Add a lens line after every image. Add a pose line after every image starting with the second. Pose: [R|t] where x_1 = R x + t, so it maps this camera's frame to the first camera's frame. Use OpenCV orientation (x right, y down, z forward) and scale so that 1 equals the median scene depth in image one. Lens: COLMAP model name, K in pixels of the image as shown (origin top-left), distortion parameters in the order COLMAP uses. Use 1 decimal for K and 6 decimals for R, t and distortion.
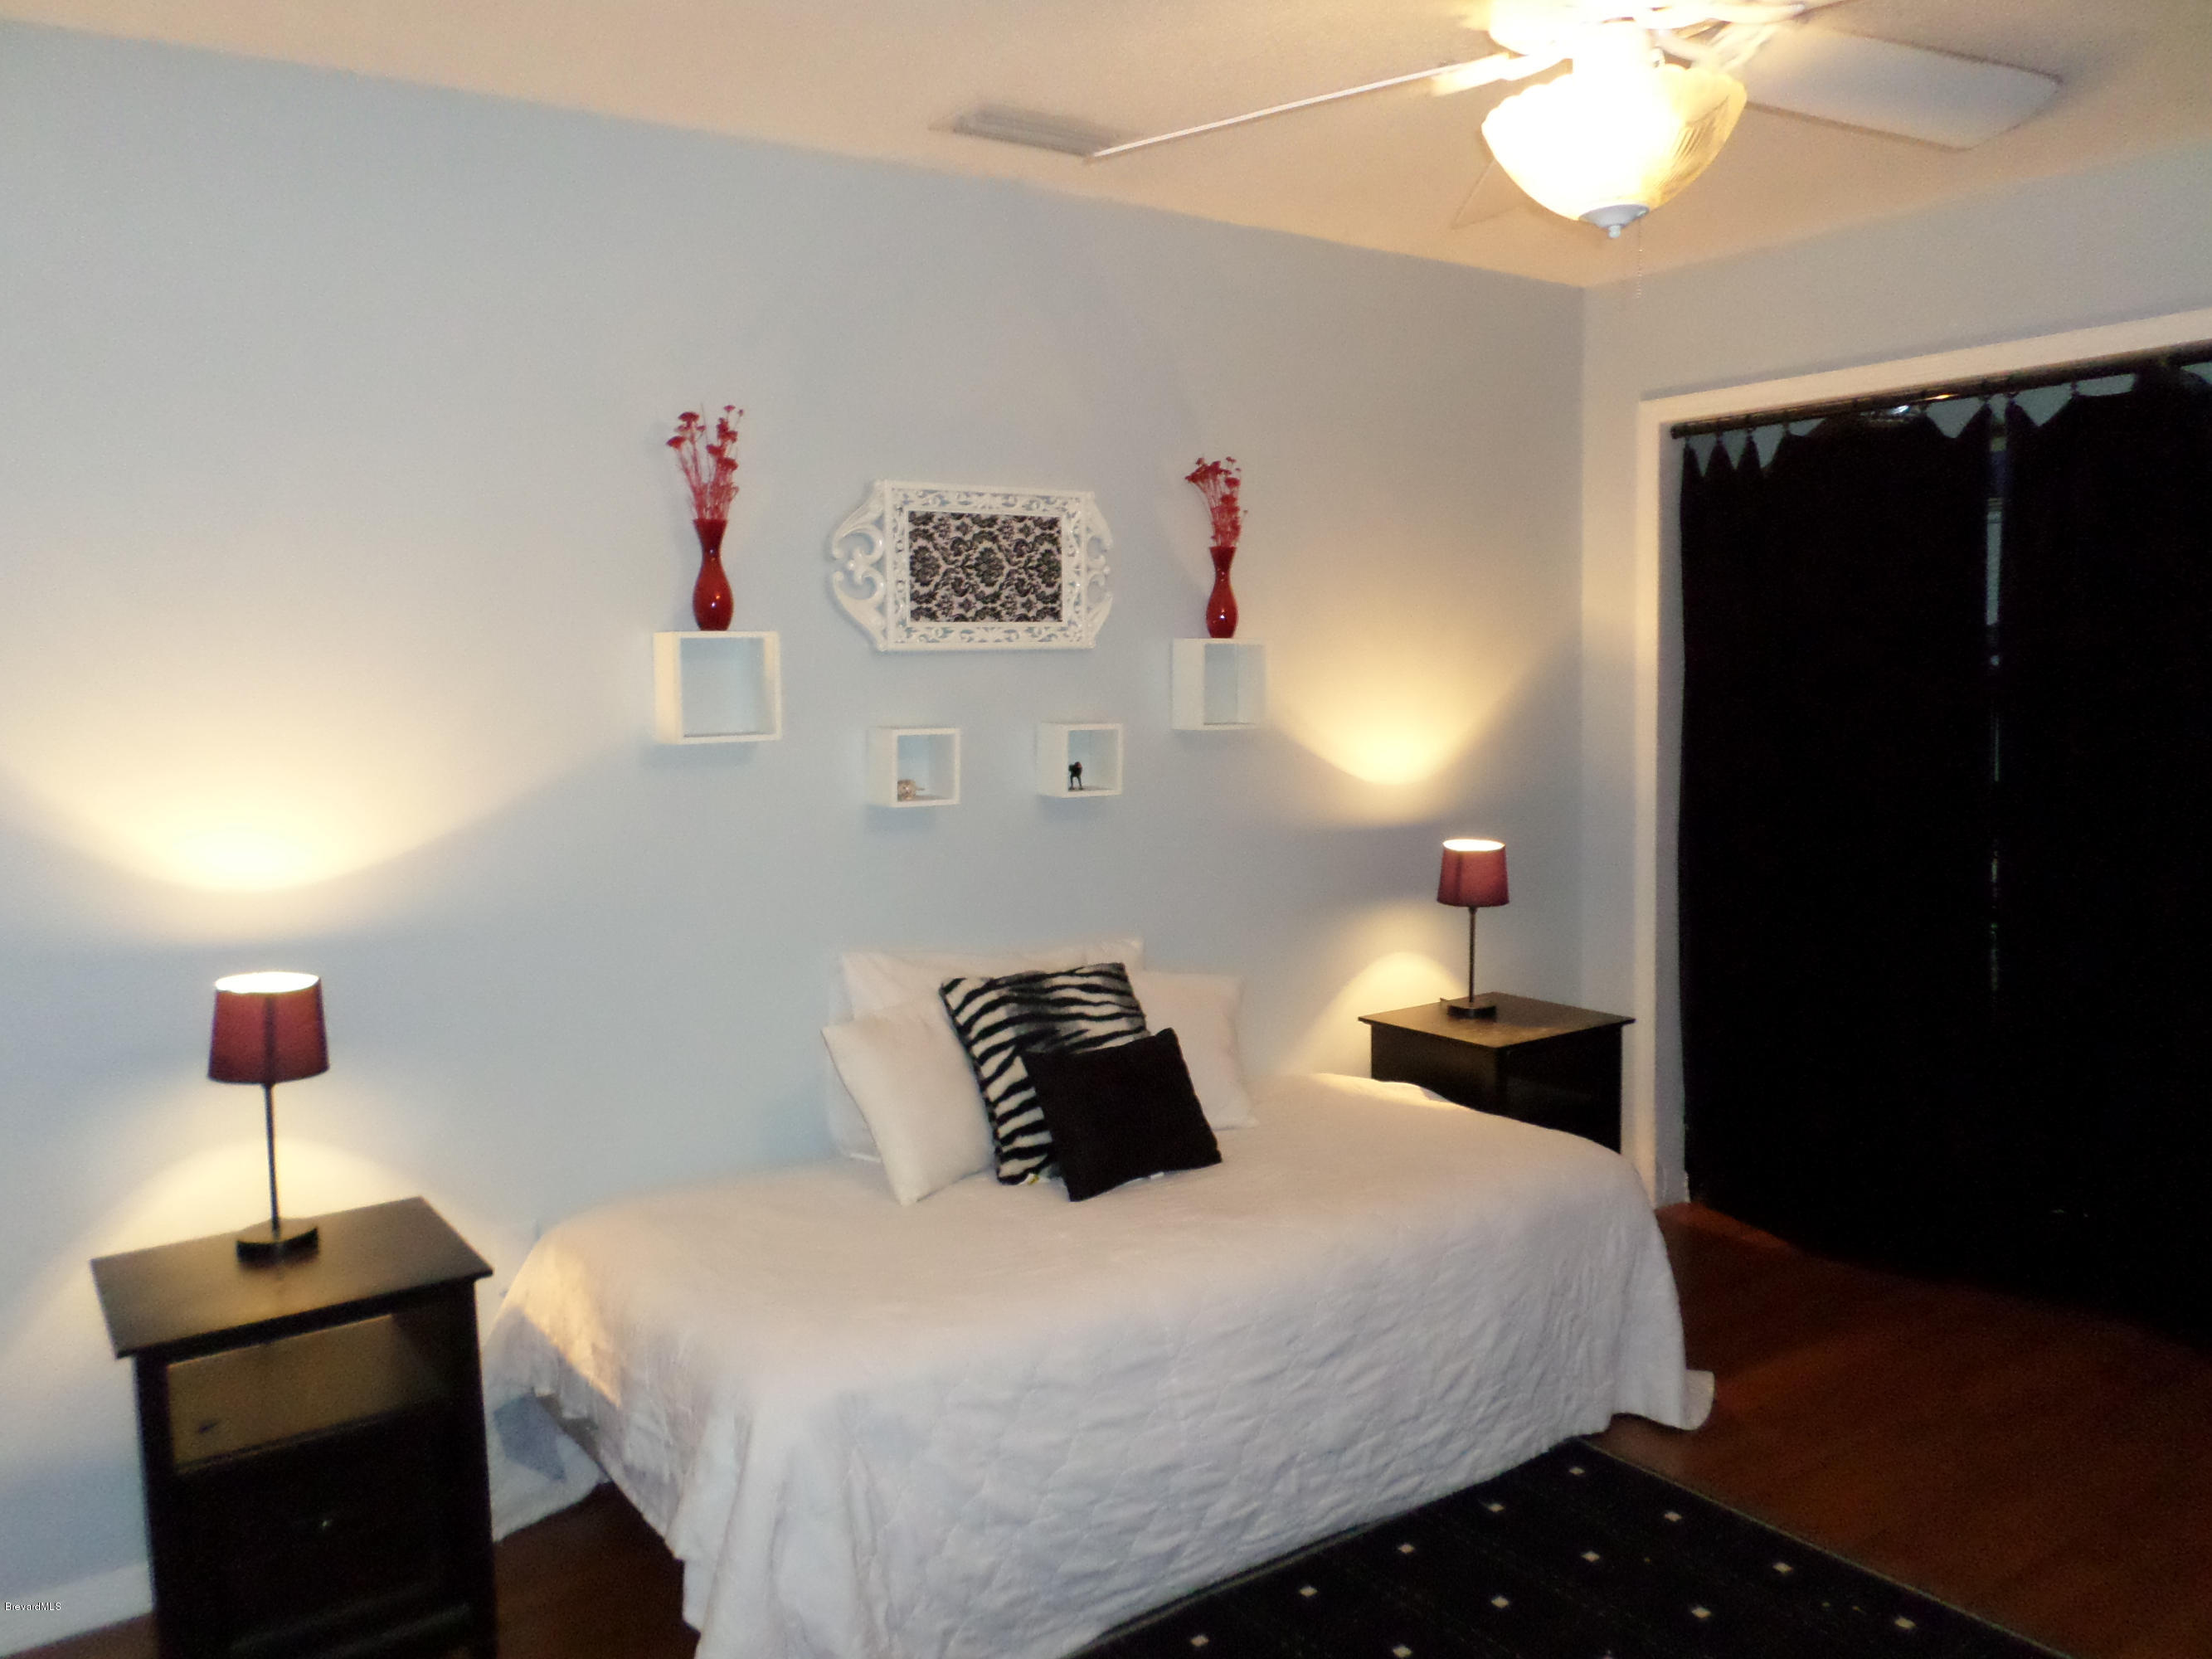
lens RADIAL K [[1690.2, 0, 1094.6], [0, 1690.2, 813.5], [0, 0, 1]] dist [-0.012940, 0.005153]
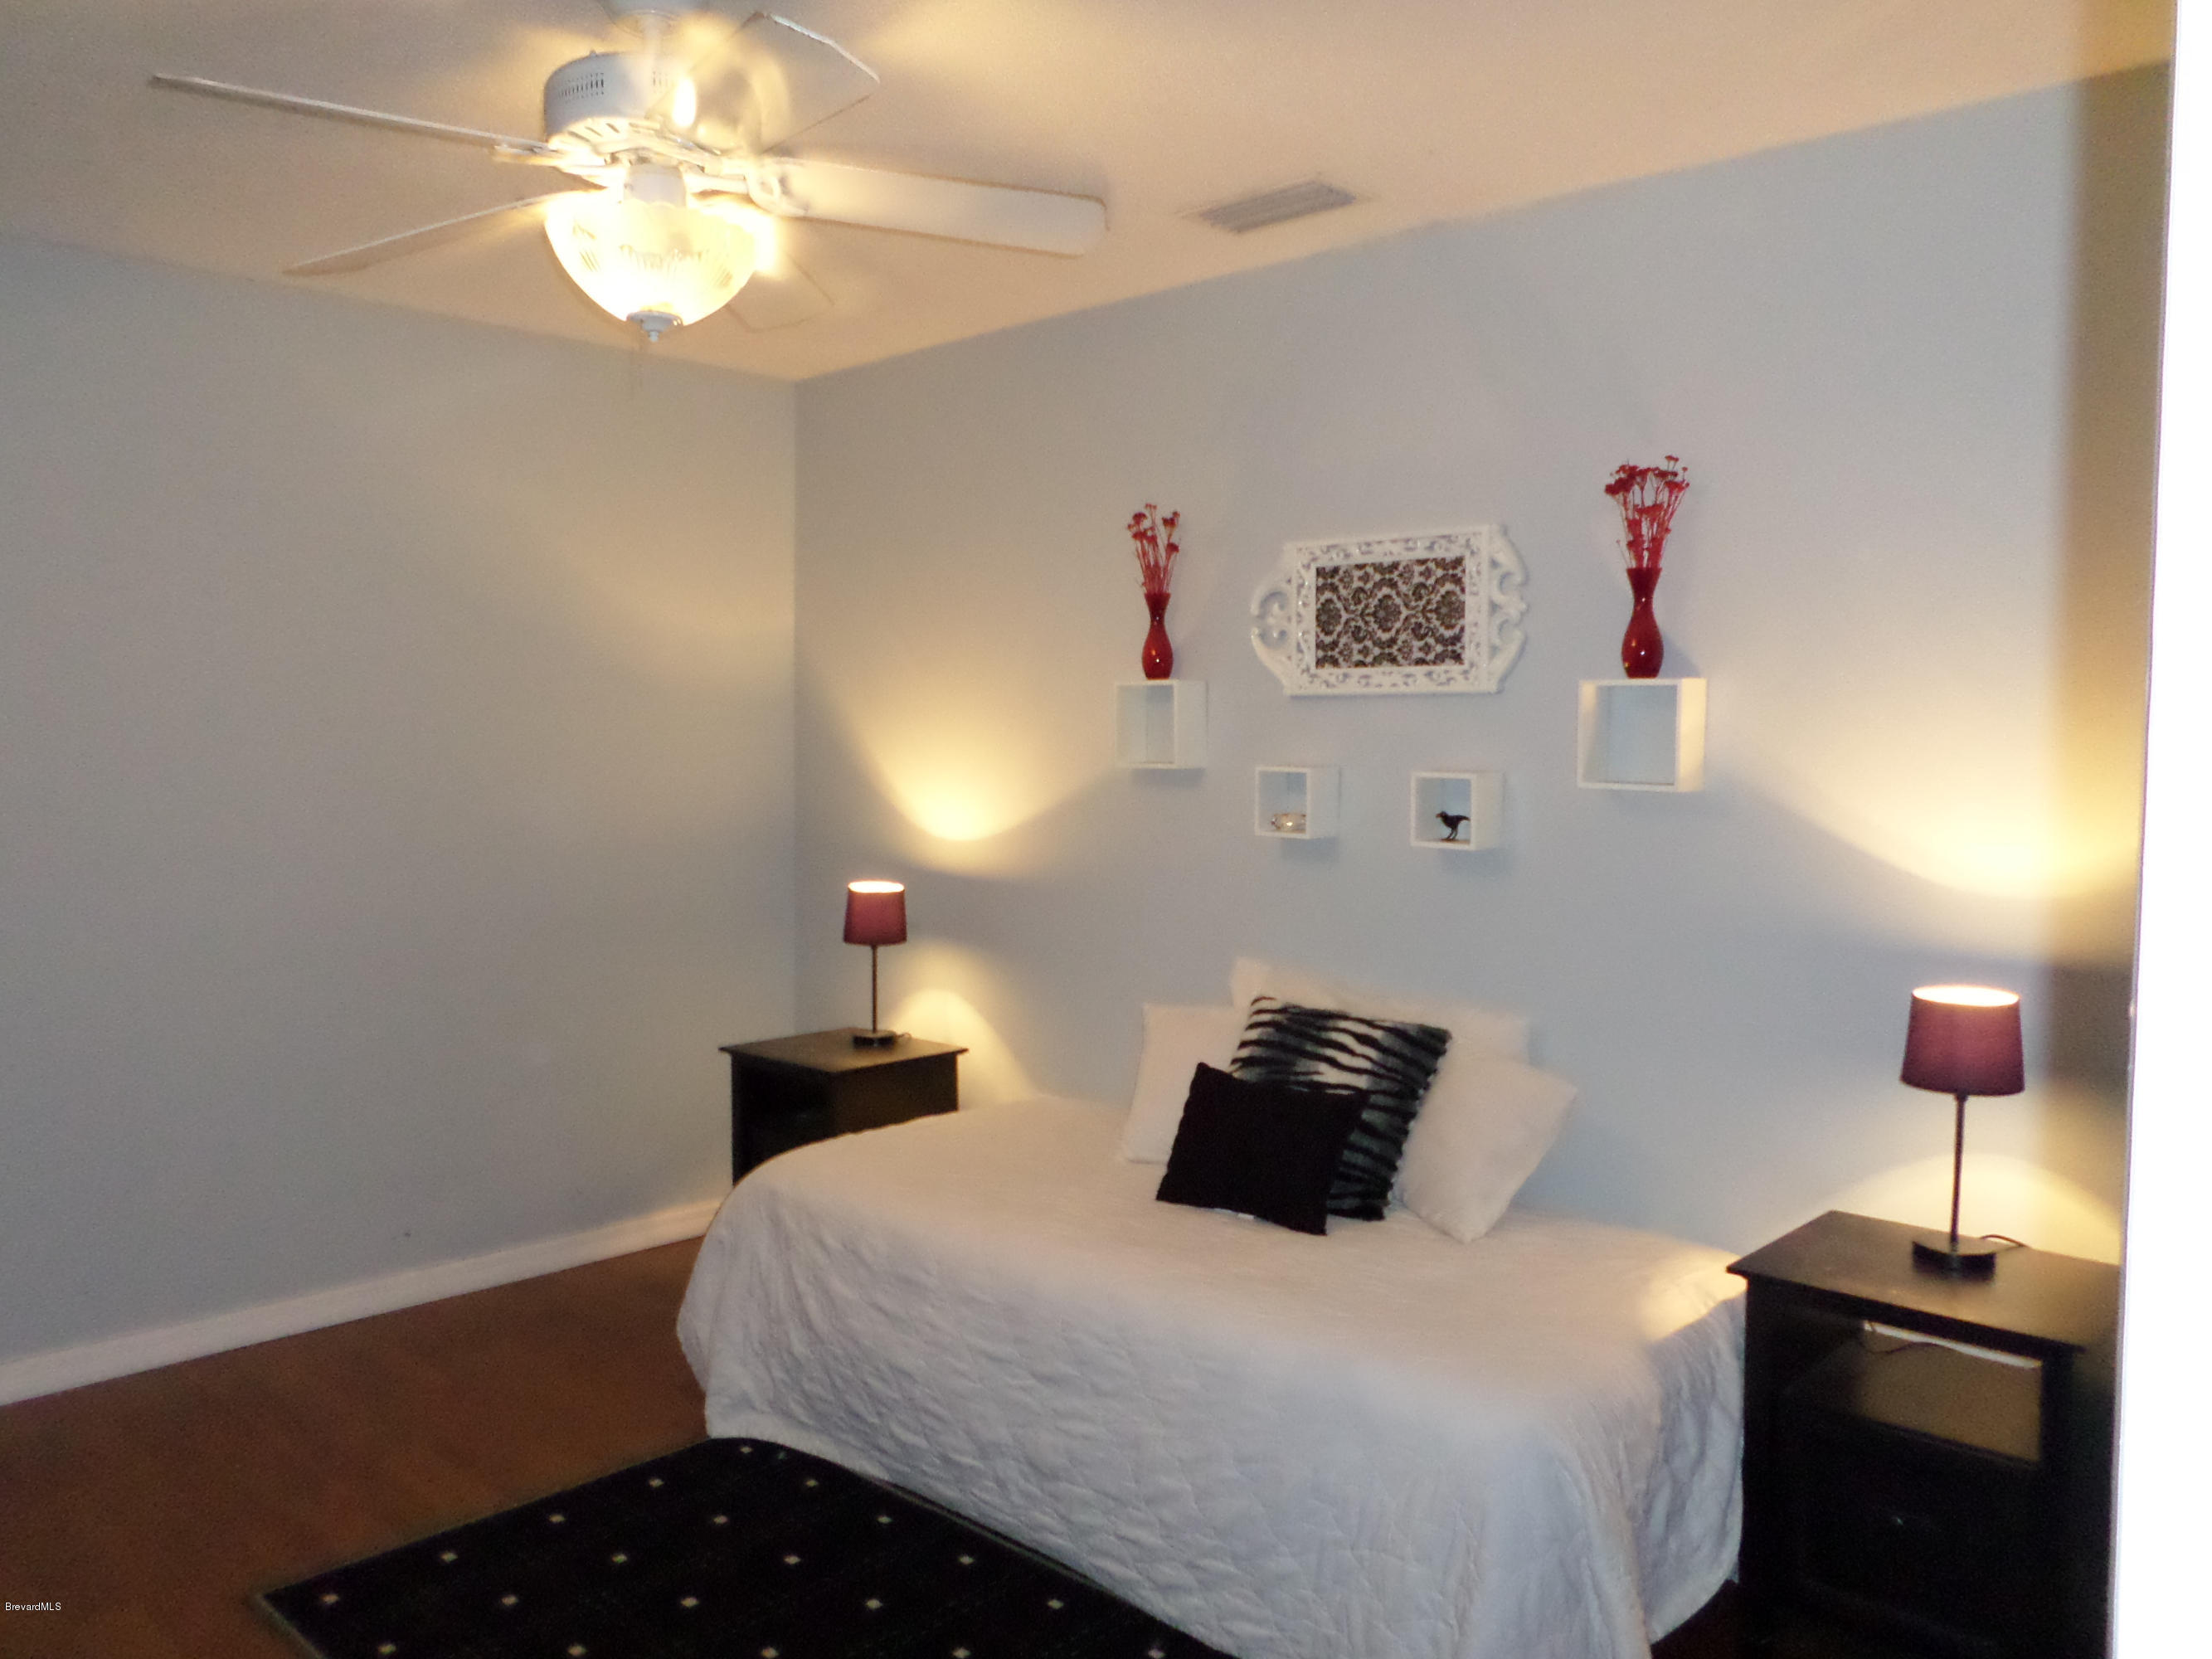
lens RADIAL K [[1688.5, 0, 1094.0], [0, 1688.5, 800.0], [0, 0, 1]] dist [0.007814, -0.057683]
pose [[0.192733, 0.068055, -0.978888, 0.905188], [-0.080180, 0.995348, 0.053413, -0.073816], [0.977970, 0.068192, 0.197293, 0.633304]]
